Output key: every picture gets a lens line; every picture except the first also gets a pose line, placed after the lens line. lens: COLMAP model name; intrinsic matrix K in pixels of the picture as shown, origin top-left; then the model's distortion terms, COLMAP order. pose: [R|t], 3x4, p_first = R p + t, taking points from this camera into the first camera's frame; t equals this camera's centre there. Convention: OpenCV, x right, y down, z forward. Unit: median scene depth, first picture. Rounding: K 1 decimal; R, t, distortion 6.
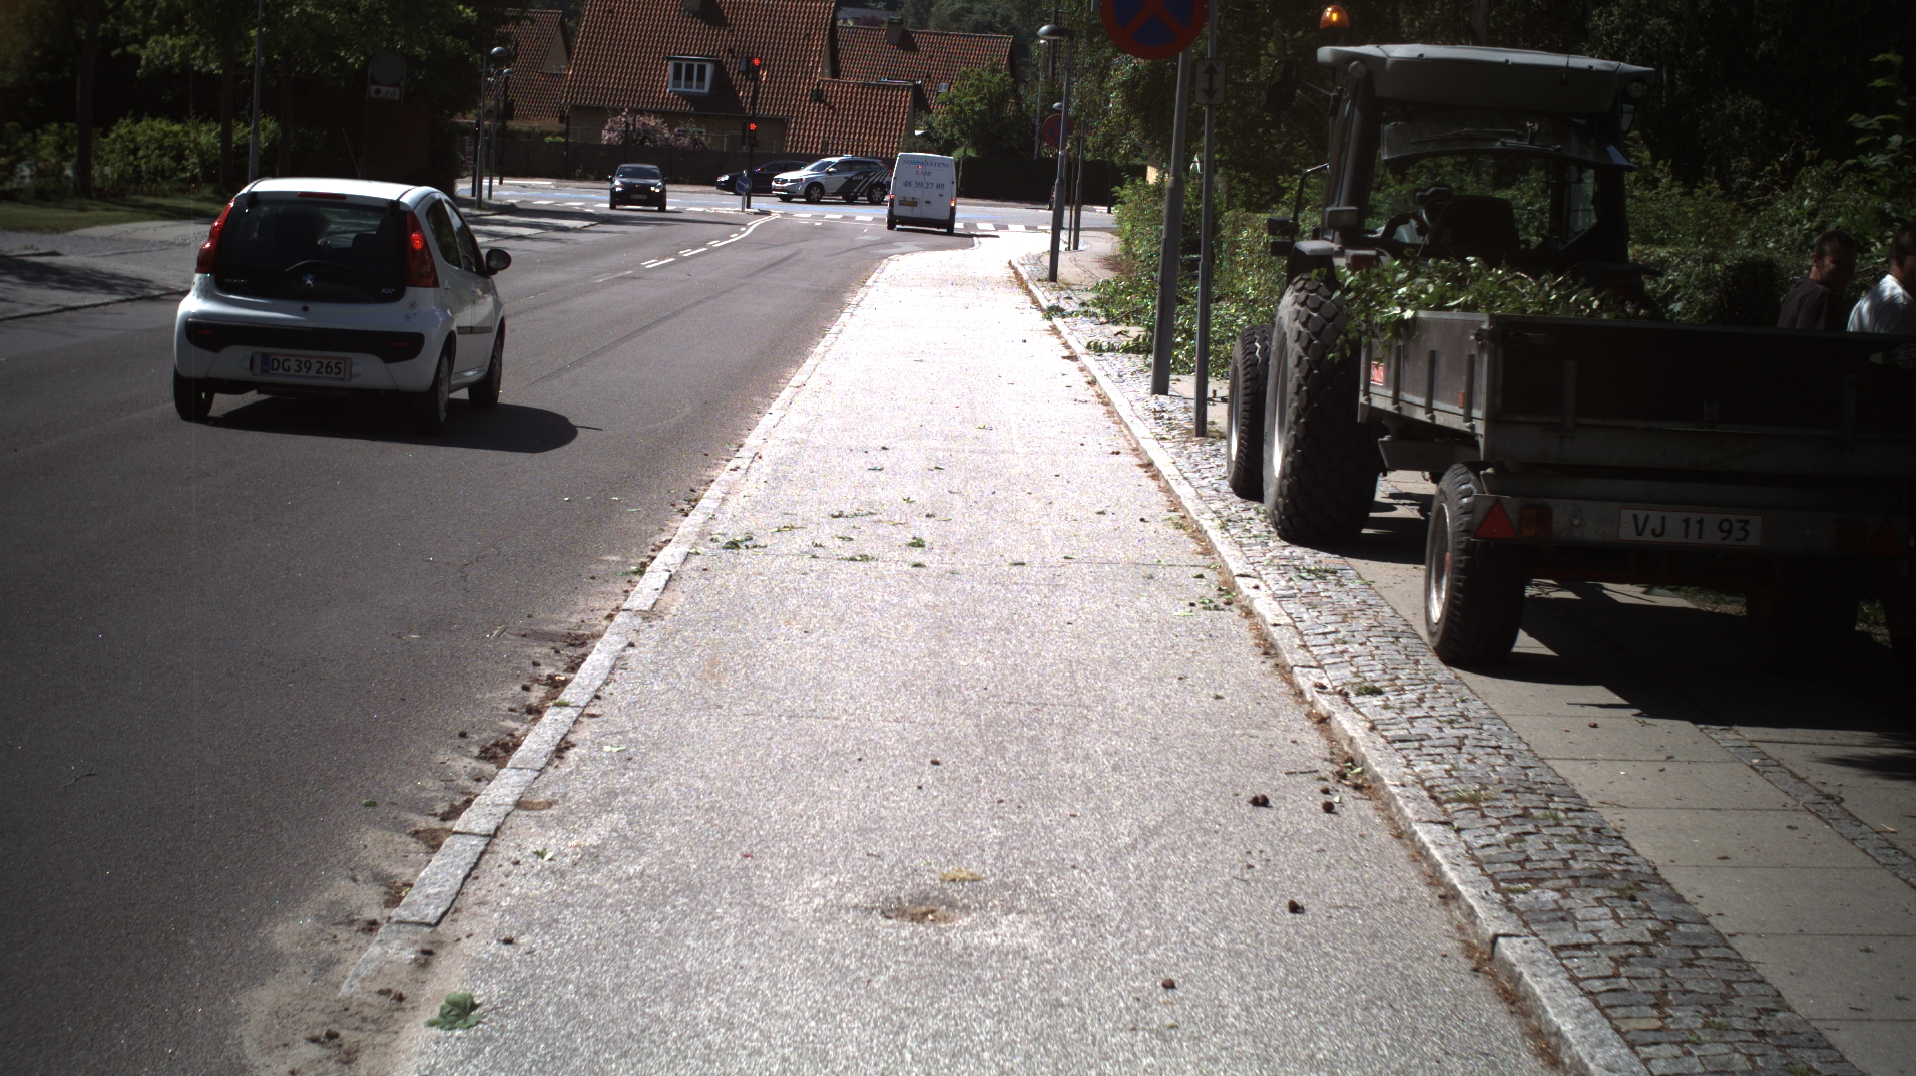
lens RADIAL K [[3241.3, 0, 958.0], [0, 3241.3, 538.0], [0, 0, 1]] dist [-0.334254, 0.775235]
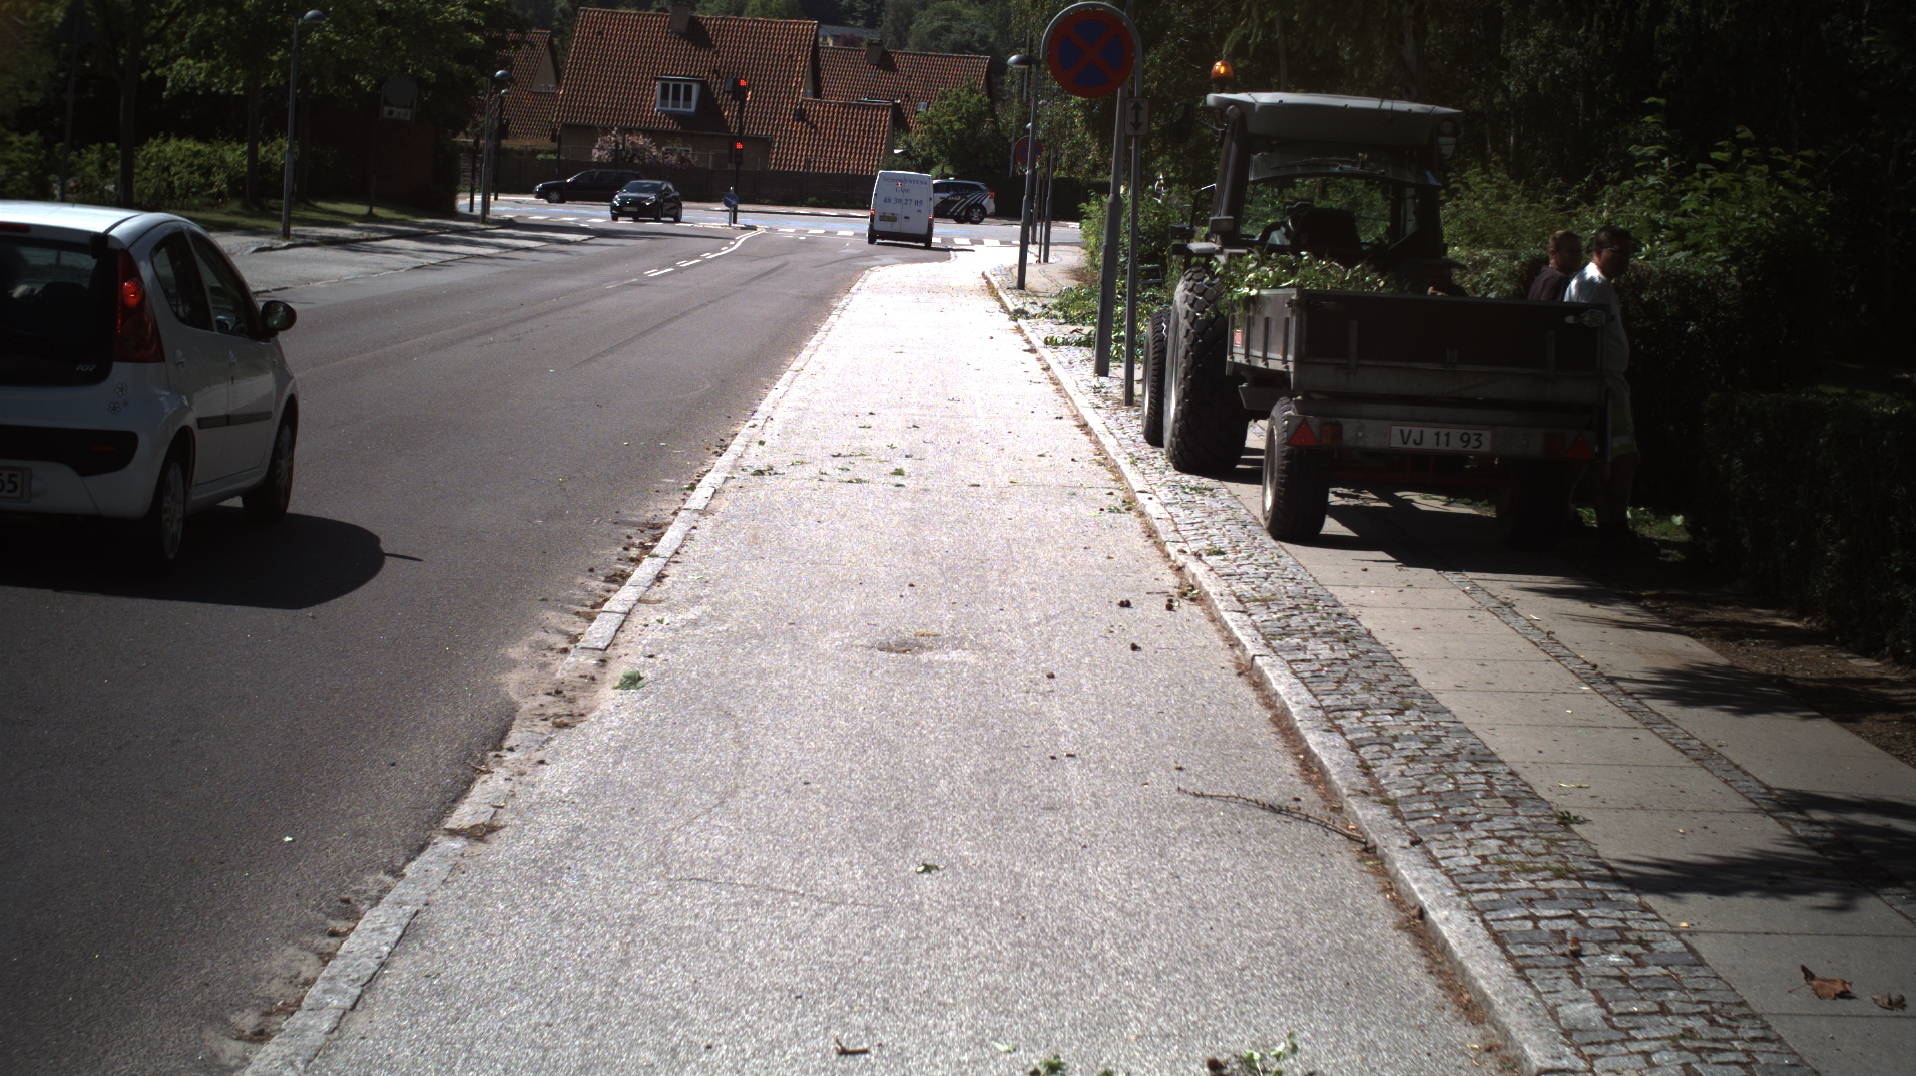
lens RADIAL K [[3241.3, 0, 958.0], [0, 3241.3, 538.0], [0, 0, 1]] dist [-0.334254, 0.775235]
pose [[0.999977, 0.000950, 0.006645, 0.001122], [-0.000915, 0.999986, -0.005216, 0.013988], [-0.006650, 0.005210, 0.999964, -0.124876]]
